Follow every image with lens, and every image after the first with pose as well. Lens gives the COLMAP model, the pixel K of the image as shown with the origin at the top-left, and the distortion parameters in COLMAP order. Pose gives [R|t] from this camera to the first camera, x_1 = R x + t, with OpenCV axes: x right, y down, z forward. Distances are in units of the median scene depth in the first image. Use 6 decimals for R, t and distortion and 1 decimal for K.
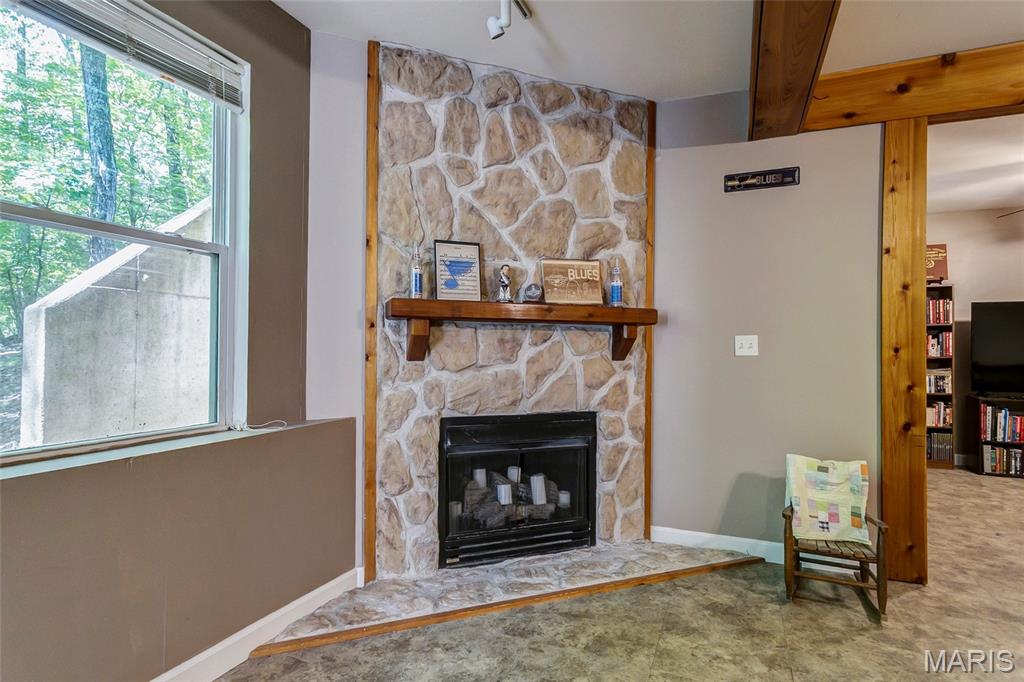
lens RADIAL K [[534.8, 0, 512.0], [0, 534.8, 341.0], [0, 0, 1]] dist [0.017936, -0.001884]
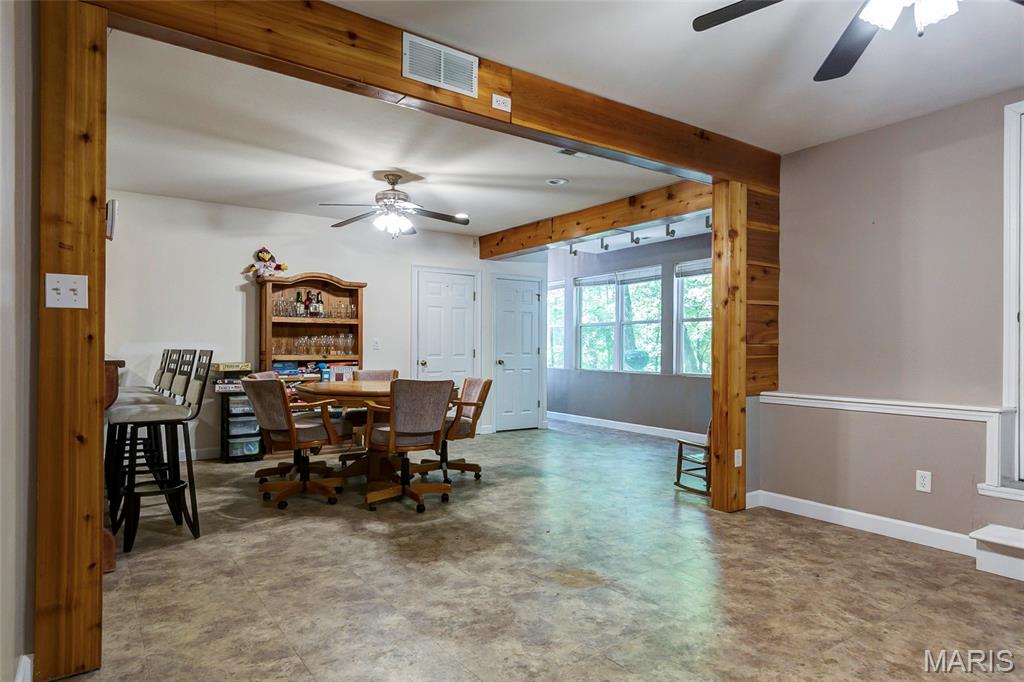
lens RADIAL K [[601.7, 0, 509.5], [0, 601.7, 328.3], [0, 0, 1]] dist [0.010711, -0.000022]
pose [[-0.530333, -0.044196, -0.846637, 2.277100], [0.000455, 0.998625, -0.052415, 0.049992], [0.847789, -0.028183, -0.529584, 1.313015]]
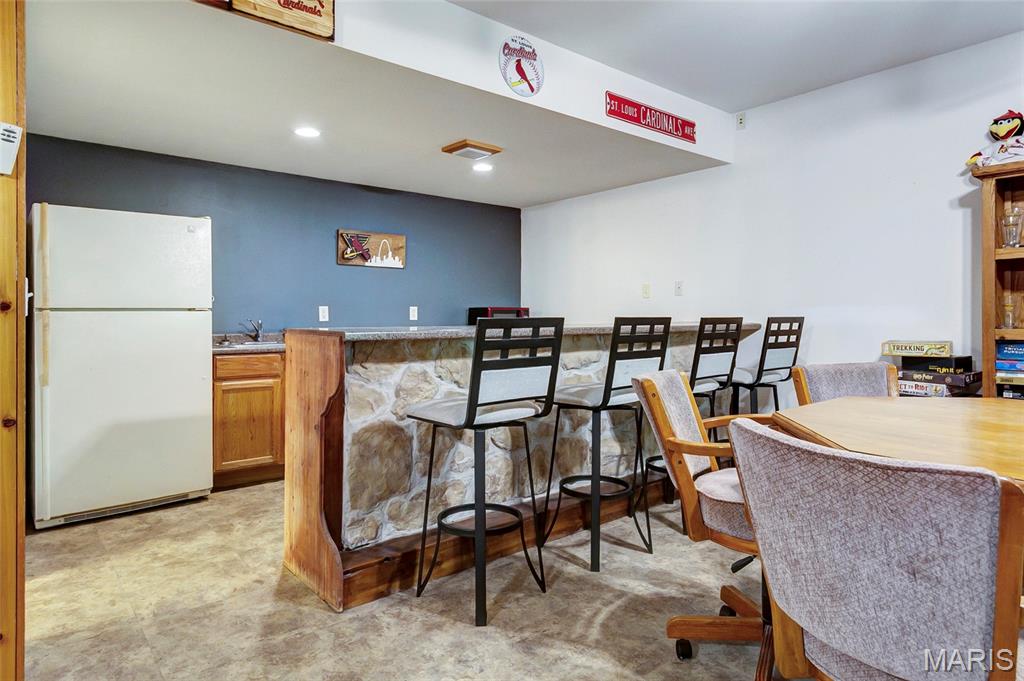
lens RADIAL K [[607.1, 0, 511.4], [0, 607.1, 313.3], [0, 0, 1]] dist [0.005372, 0.001693]
pose [[-0.888030, -0.007626, 0.459723, 1.163893], [-0.015368, 0.999796, -0.013100, 0.032204], [-0.459529, -0.018698, -0.887966, 0.765520]]
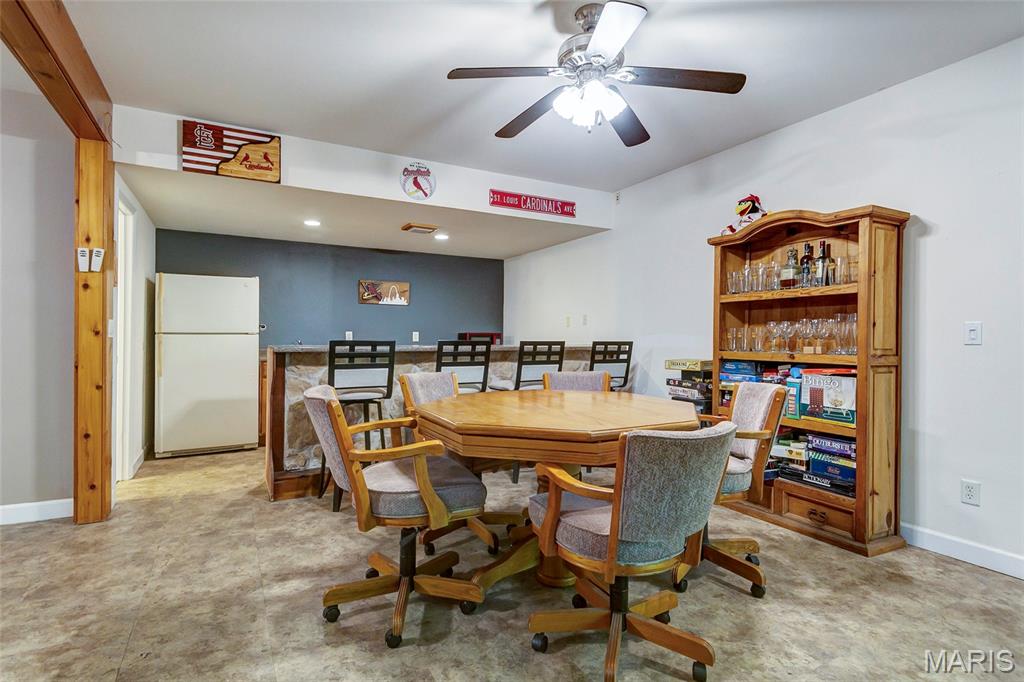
lens RADIAL K [[522.6, 0, 508.4], [0, 522.6, 336.7], [0, 0, 1]] dist [0.014110, -0.002456]
pose [[-0.777562, -0.014784, 0.628633, 0.505993], [-0.024797, 0.999667, -0.007161, 0.019480], [-0.628317, -0.021156, -0.777669, 0.780352]]
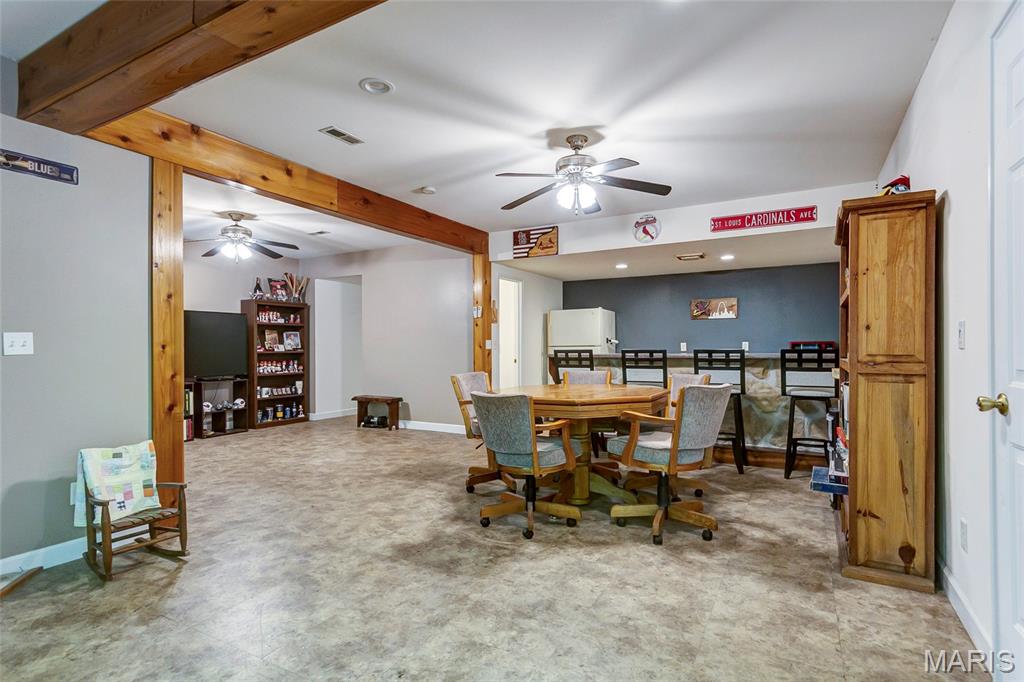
lens RADIAL K [[522.6, 0, 508.4], [0, 522.6, 336.7], [0, 0, 1]] dist [0.014110, -0.002456]
pose [[0.115175, 0.009154, 0.993303, -0.375880], [-0.006409, 0.999944, -0.008472, -0.000706], [-0.993325, -0.005390, 0.115228, 0.075547]]
